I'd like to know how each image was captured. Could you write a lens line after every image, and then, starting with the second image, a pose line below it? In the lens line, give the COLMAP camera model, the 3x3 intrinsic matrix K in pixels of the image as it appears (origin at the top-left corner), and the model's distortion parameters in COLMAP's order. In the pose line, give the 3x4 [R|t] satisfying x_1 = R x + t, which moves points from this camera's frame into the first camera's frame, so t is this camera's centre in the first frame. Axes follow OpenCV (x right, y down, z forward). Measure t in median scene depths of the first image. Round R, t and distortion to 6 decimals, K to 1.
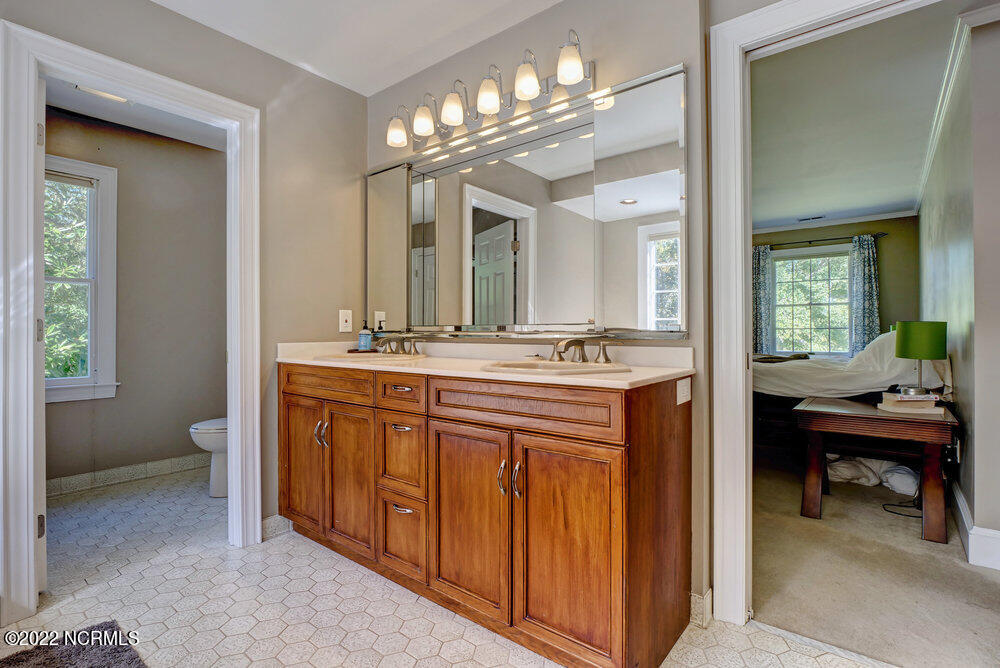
lens RADIAL K [[486.8, 0, 500.2], [0, 486.8, 333.1], [0, 0, 1]] dist [-0.022110, 0.000616]
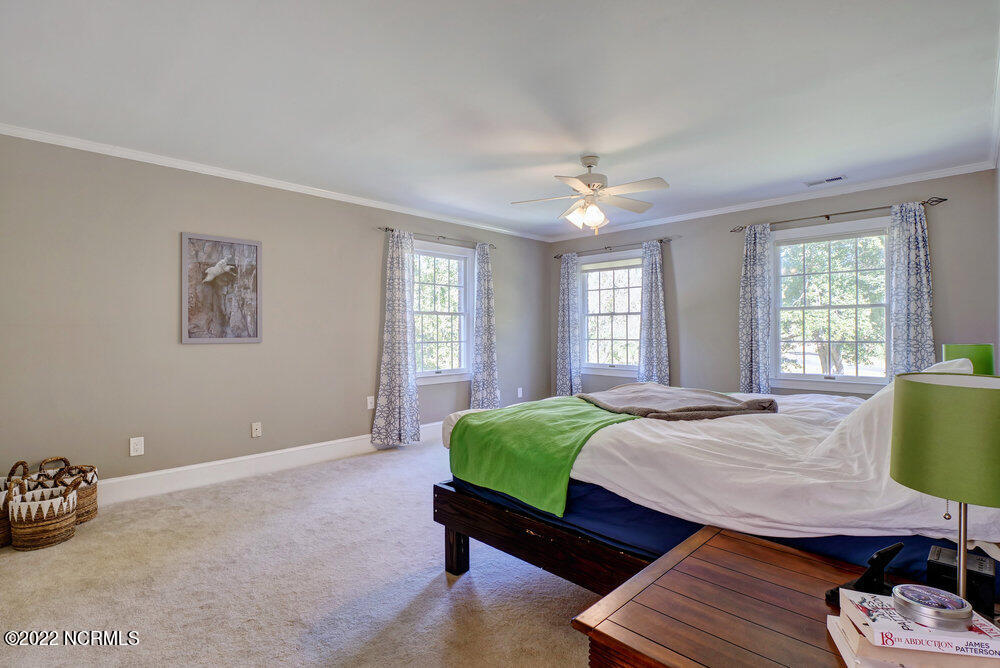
lens RADIAL K [[486.8, 0, 497.0], [0, 486.8, 335.1], [0, 0, 1]] dist [-0.022110, 0.000616]
pose [[0.994359, -0.000423, -0.106064, 0.226832], [0.001371, 0.999960, 0.008863, -0.023948], [0.106056, -0.008958, 0.994320, 0.243674]]
